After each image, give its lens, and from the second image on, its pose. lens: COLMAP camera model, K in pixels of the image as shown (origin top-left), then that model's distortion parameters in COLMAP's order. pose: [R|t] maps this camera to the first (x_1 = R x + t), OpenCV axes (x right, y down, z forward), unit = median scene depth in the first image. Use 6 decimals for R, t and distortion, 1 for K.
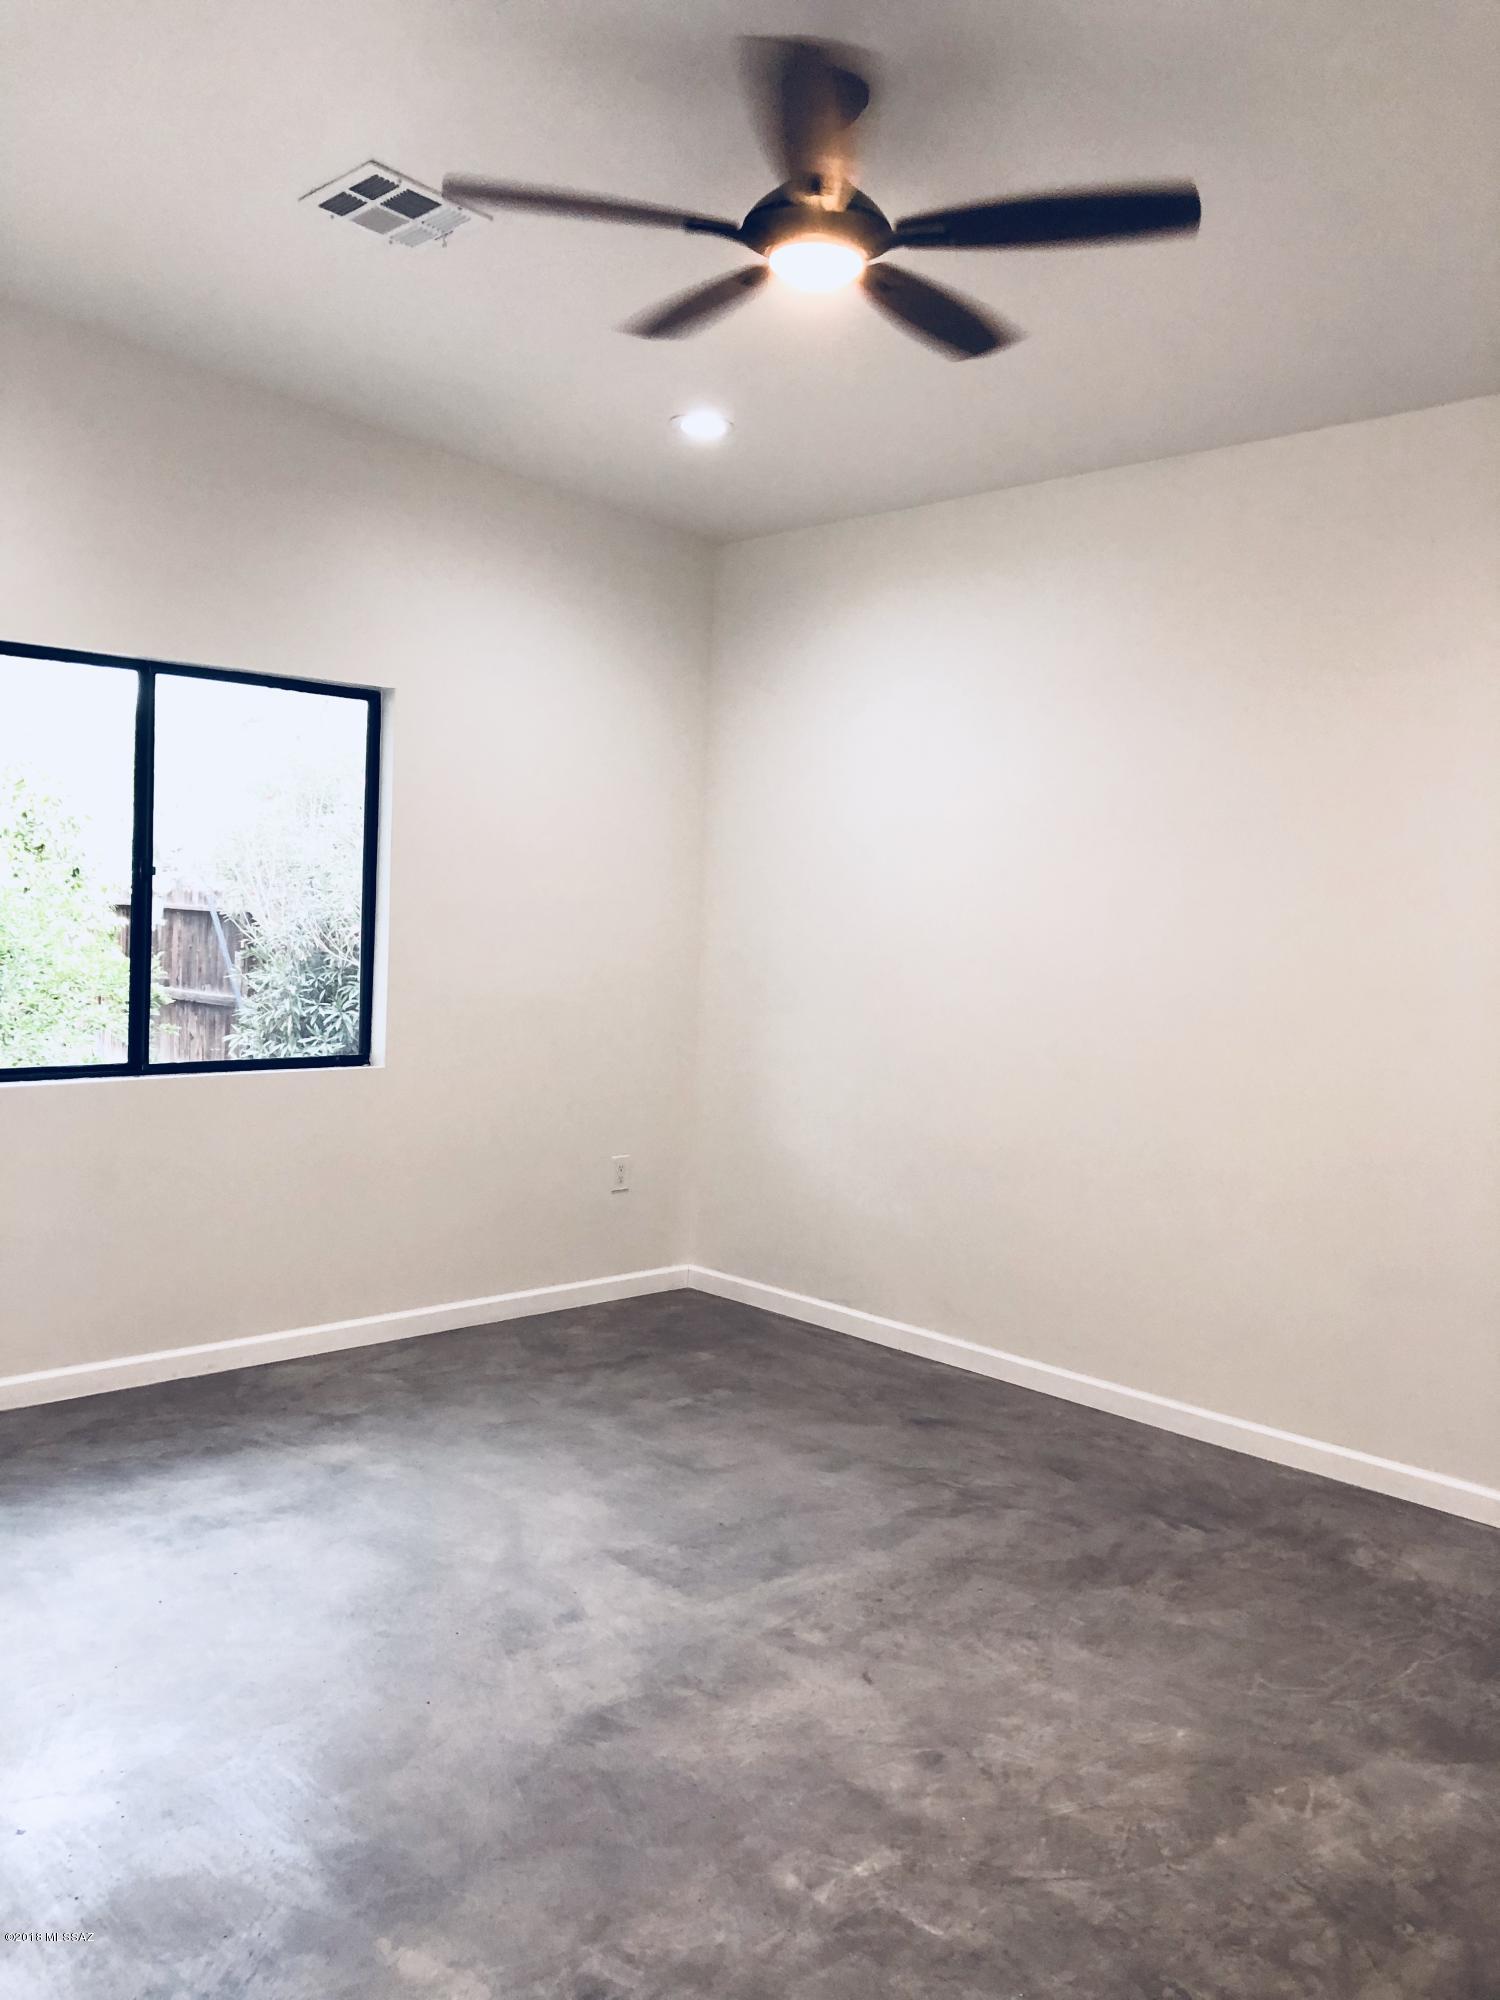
lens RADIAL K [[1630.0, 0, 750.0], [0, 1630.0, 1000.0], [0, 0, 1]] dist [0.049279, -0.077640]
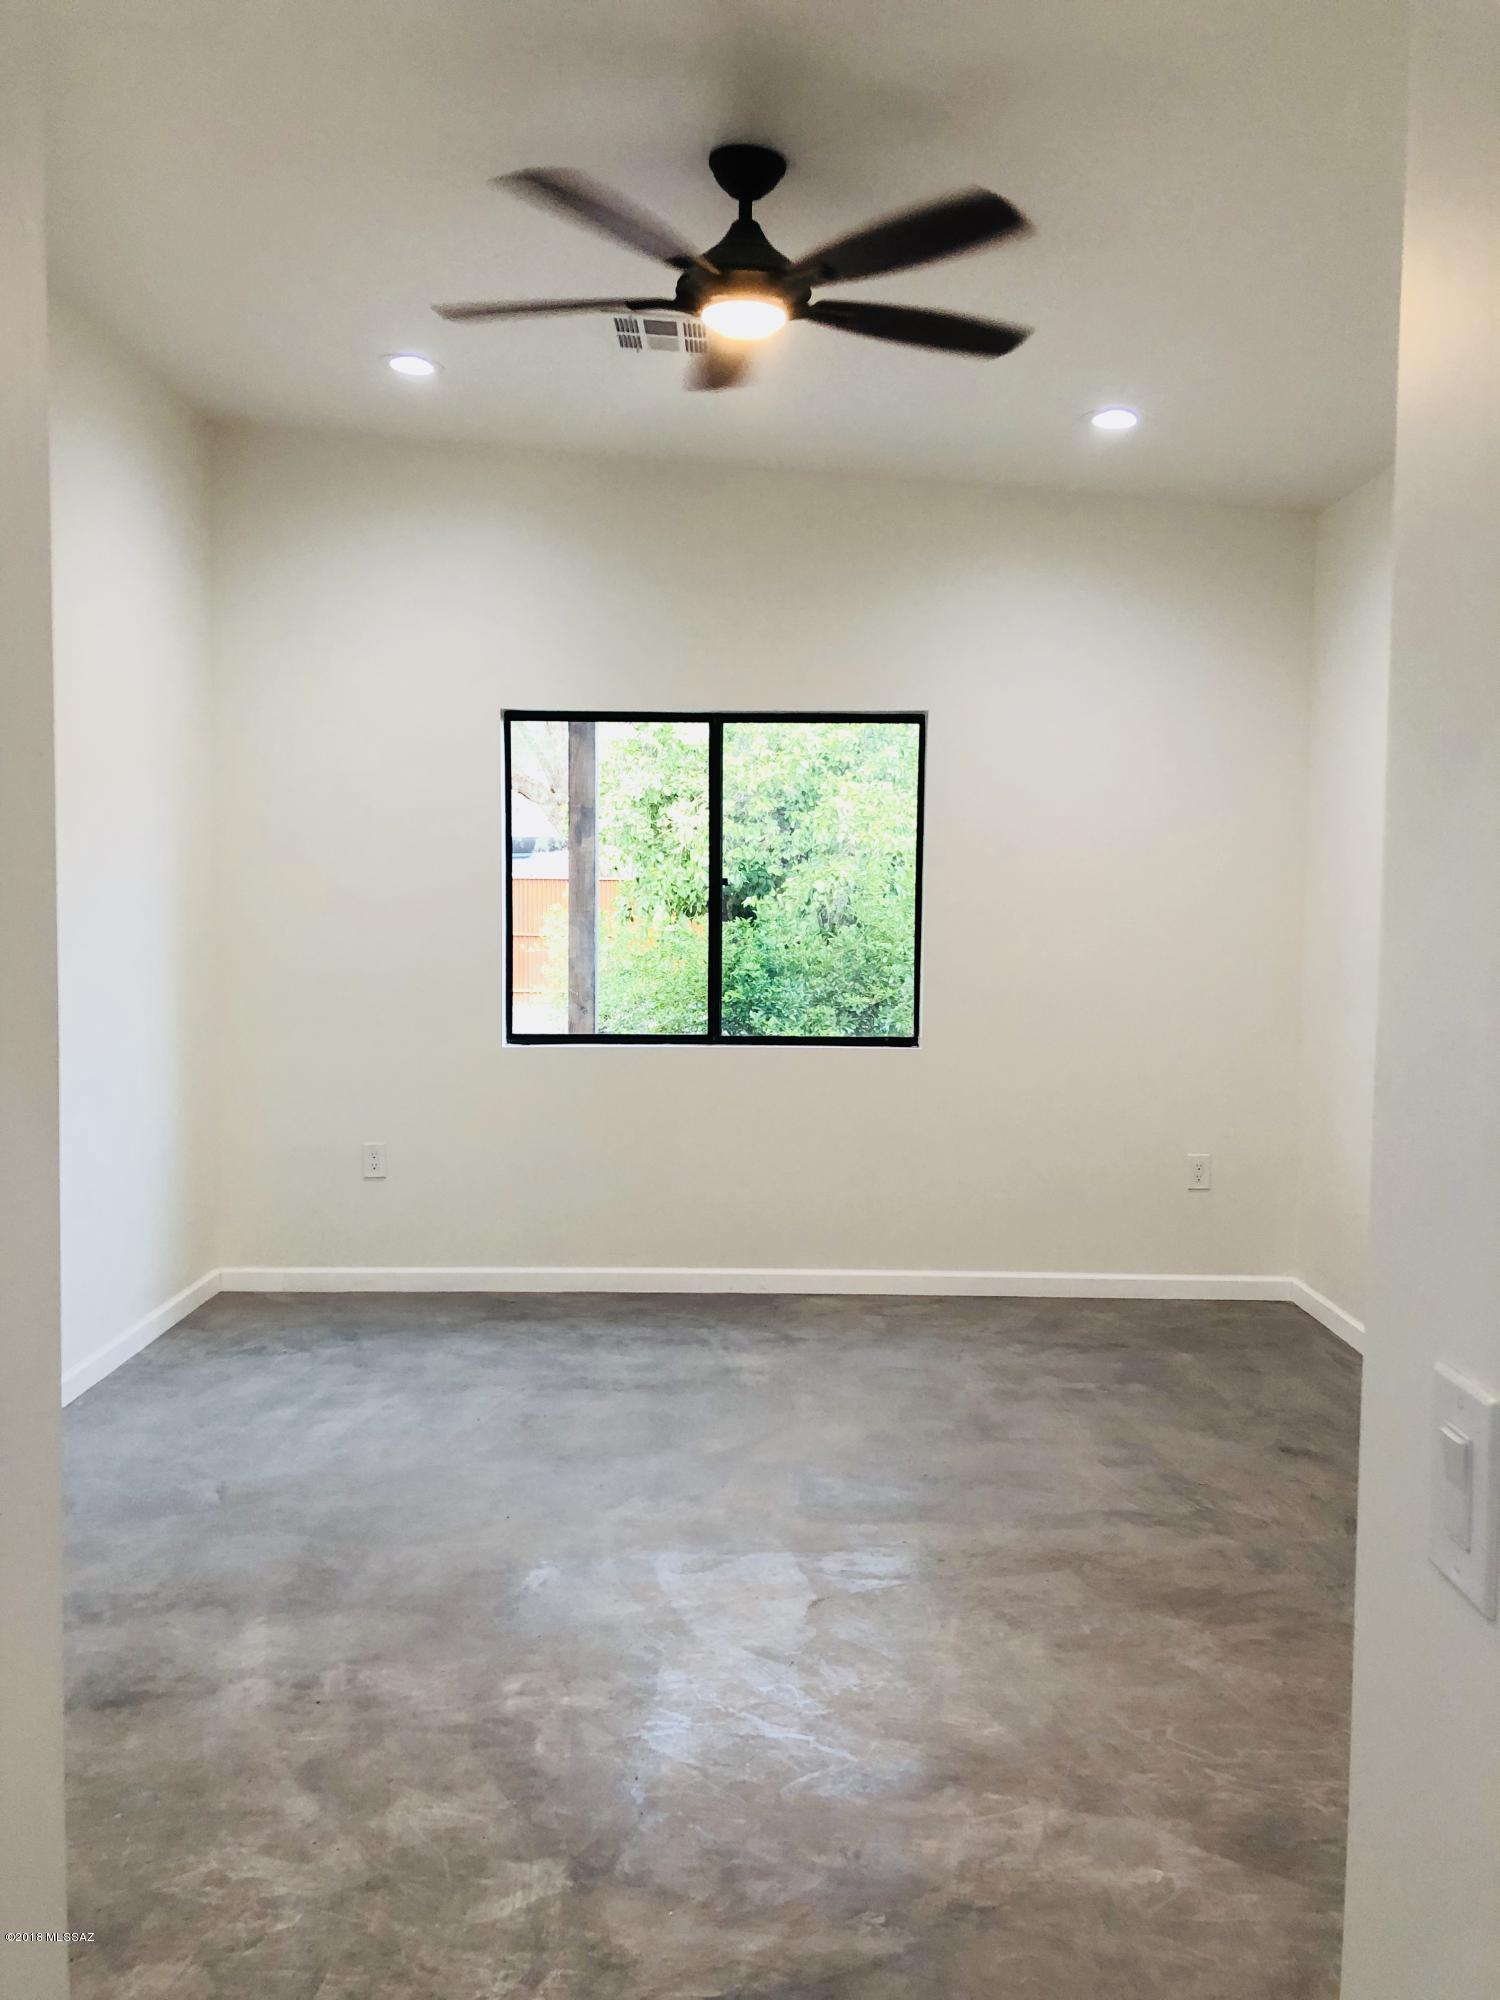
lens RADIAL K [[1630.0, 0, 750.0], [0, 1630.0, 1000.0], [0, 0, 1]] dist [0.049279, -0.077640]
pose [[0.726535, 0.016257, -0.686938, 0.560414], [-0.023138, 0.999732, -0.000812, 0.013584], [0.686740, 0.016484, 0.726716, 0.128883]]
